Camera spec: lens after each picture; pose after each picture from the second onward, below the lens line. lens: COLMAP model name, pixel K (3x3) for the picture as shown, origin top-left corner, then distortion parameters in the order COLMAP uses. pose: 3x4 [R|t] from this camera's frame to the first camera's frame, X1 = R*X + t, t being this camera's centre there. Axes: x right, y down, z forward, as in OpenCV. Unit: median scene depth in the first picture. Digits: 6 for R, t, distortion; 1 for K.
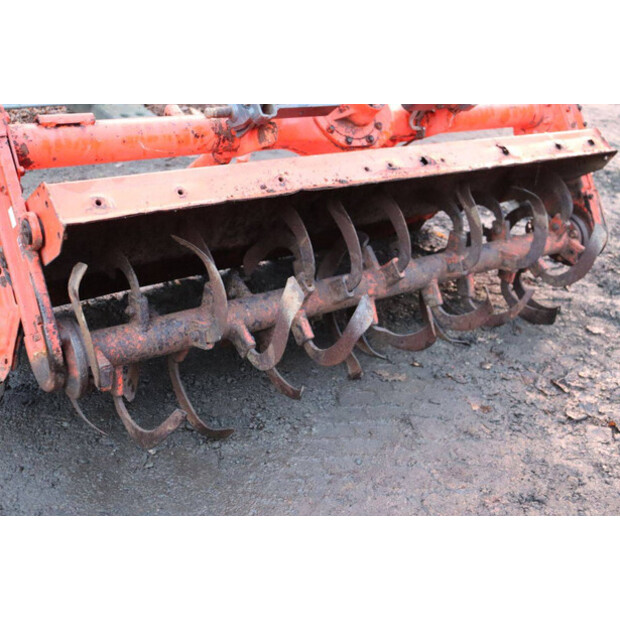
lens RADIAL K [[711.6, 0, 310.0], [0, 711.6, 310.0], [0, 0, 1]] dist [-0.000459, 0.007675]
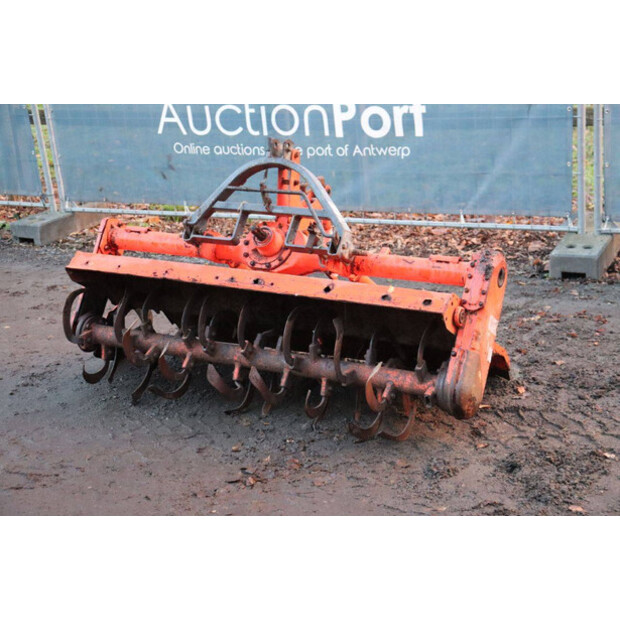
lens RADIAL K [[1119.2, 0, 310.0], [0, 1119.2, 310.0], [0, 0, 1]] dist [0.212464, -0.051138]
pose [[0.405611, 0.171716, -0.897771, 2.596836], [-0.335198, 0.941711, 0.028679, -0.277592], [0.850366, 0.289298, 0.439527, 0.036118]]
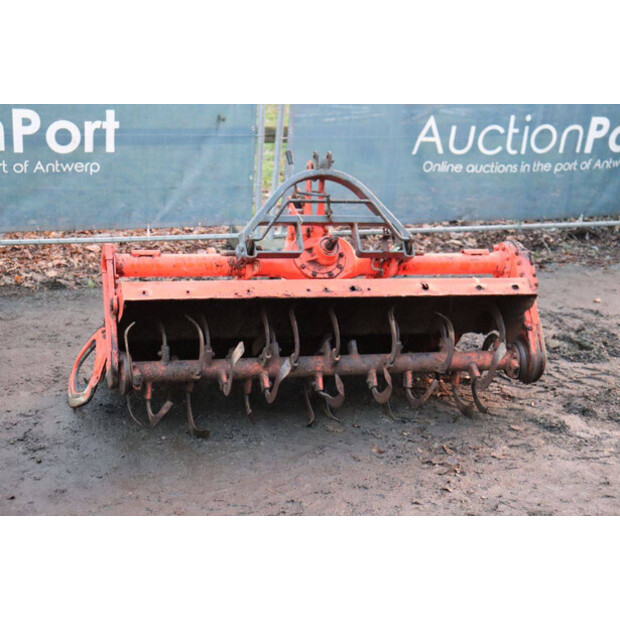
lens RADIAL K [[1091.9, 0, 310.0], [0, 1091.9, 310.0], [0, 0, 1]] dist [0.220965, 0.041951]
pose [[0.942815, 0.066976, -0.326519, 0.940538], [-0.133809, 0.973255, -0.186734, 0.335593], [0.305279, 0.219747, 0.926561, -1.406030]]
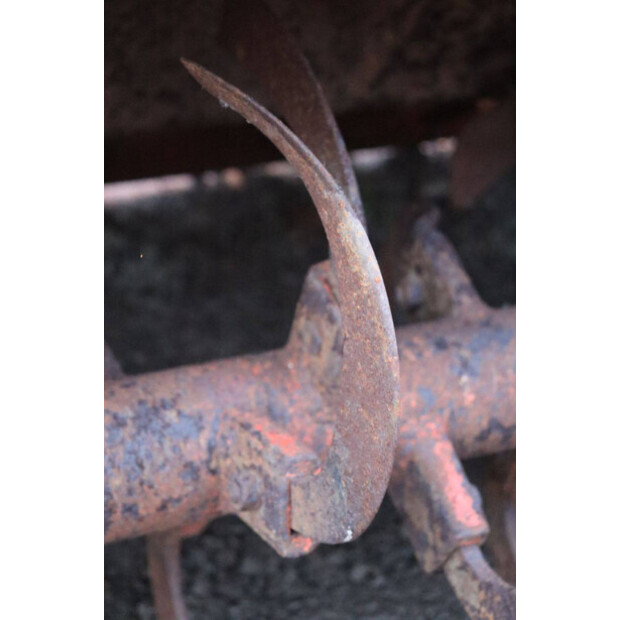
lens RADIAL K [[1461.7, 0, 310.0], [0, 1461.7, 310.0], [0, 0, 1]] dist [0.203978, 0.096336]
pose [[0.983473, 0.118567, -0.136830, -0.073318], [-0.106880, 0.990205, 0.089837, -0.064687], [0.146141, -0.073727, 0.986513, 0.477115]]
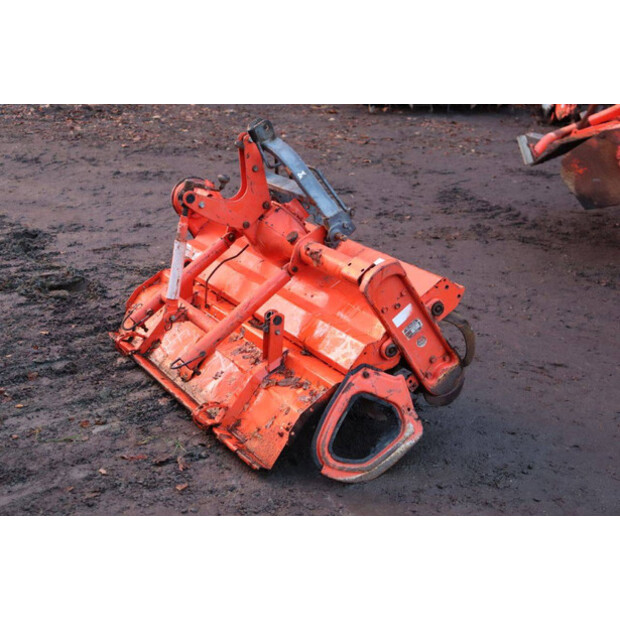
lens RADIAL K [[1039.2, 0, 310.0], [0, 1039.2, 310.0], [0, 0, 1]] dist [0.185013, -0.058492]
pose [[0.151919, -0.374211, 0.914815, -2.372310], [0.450836, 0.849902, 0.272789, -0.807992], [-0.879584, 0.370990, 0.297824, 0.385019]]
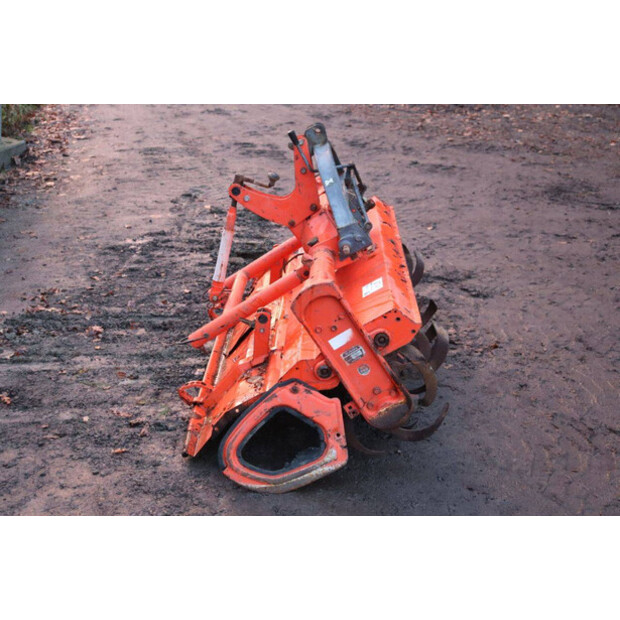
lens RADIAL K [[904.6, 0, 310.0], [0, 904.6, 310.0], [0, 0, 1]] dist [0.084865, 0.062220]
pose [[0.619970, -0.327775, 0.712882, -1.682083], [0.368950, 0.923633, 0.103813, -0.385313], [-0.692469, 0.198657, 0.693558, -0.369328]]
